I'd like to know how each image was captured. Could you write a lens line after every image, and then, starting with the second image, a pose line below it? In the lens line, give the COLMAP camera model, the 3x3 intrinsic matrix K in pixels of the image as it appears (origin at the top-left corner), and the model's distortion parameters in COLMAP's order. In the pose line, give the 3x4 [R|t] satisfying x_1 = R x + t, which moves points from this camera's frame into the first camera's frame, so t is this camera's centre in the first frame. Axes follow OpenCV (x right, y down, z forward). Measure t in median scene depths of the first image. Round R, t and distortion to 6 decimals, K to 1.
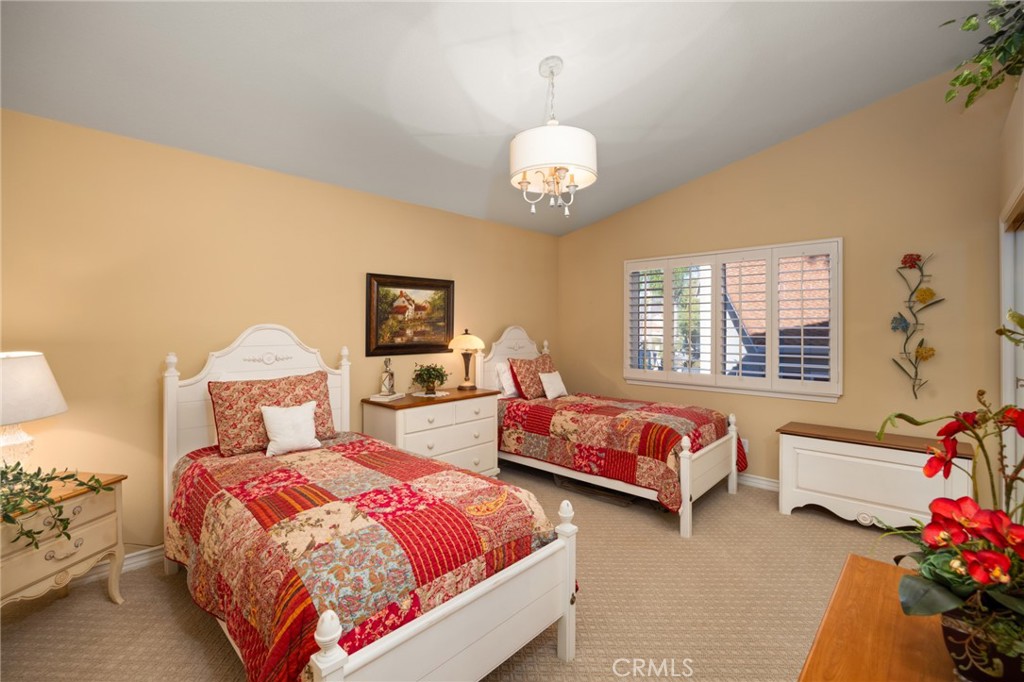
lens RADIAL K [[457.0, 0, 511.7], [0, 457.0, 334.8], [0, 0, 1]] dist [-0.020045, 0.000150]
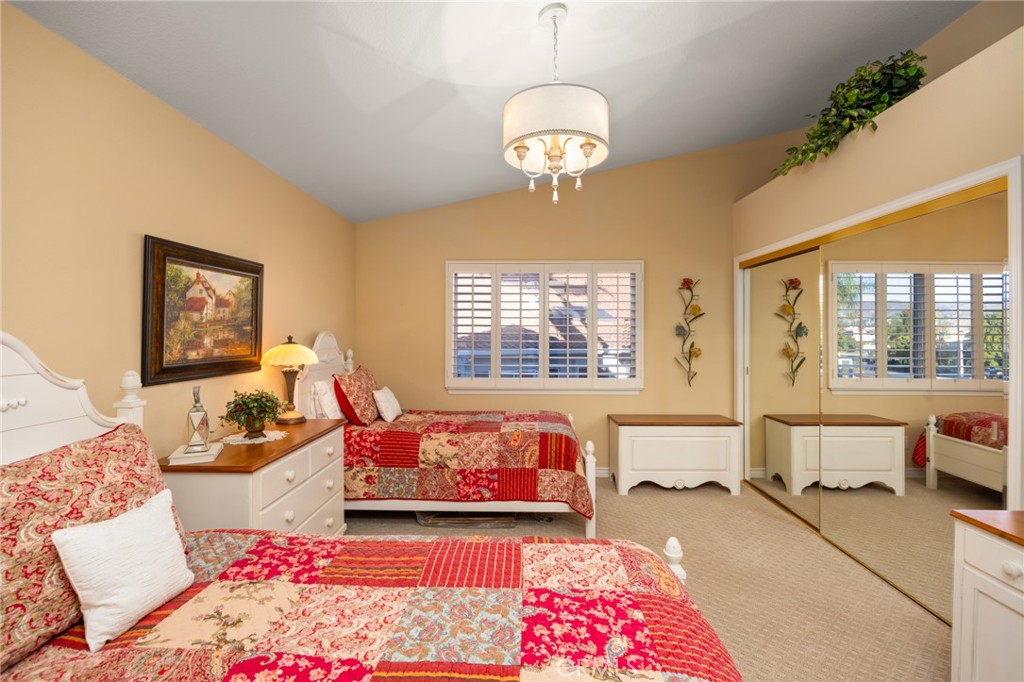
lens RADIAL K [[456.1, 0, 512.0], [0, 456.1, 341.0], [0, 0, 1]] dist [-0.015676, 0.000613]
pose [[0.743891, -0.011581, 0.668200, -0.346761], [0.009959, 0.999931, 0.006244, -0.006602], [-0.668227, 0.002010, 0.743955, 0.295393]]
